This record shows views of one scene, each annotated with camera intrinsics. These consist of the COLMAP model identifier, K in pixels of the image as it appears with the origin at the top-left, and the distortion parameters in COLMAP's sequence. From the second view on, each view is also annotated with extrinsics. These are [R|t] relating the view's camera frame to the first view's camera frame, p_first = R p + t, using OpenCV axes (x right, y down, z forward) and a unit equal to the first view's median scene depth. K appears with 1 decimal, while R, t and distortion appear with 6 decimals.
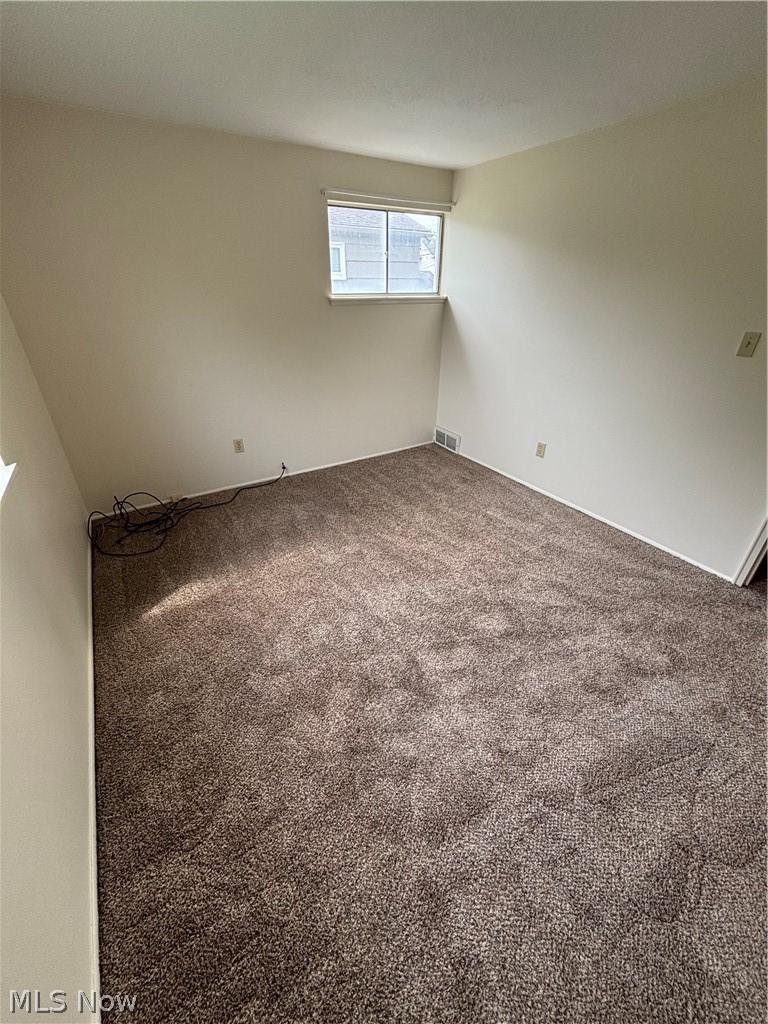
lens RADIAL K [[412.6, 0, 383.2], [0, 412.6, 512.6], [0, 0, 1]] dist [0.019223, -0.000012]
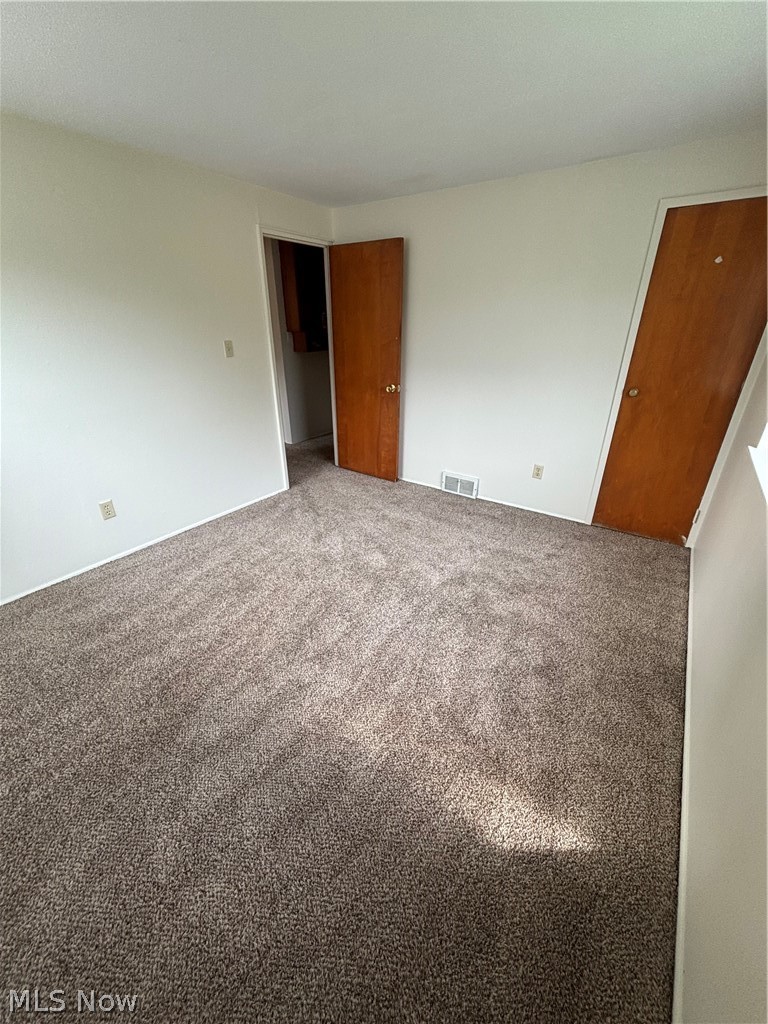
lens RADIAL K [[412.6, 0, 383.2], [0, 412.6, 511.2], [0, 0, 1]] dist [0.019223, -0.000012]
pose [[-0.382017, -0.401751, 0.832262, -0.669329], [0.449990, 0.705731, 0.547222, -0.477714], [-0.807200, 0.583558, -0.088817, 0.878586]]
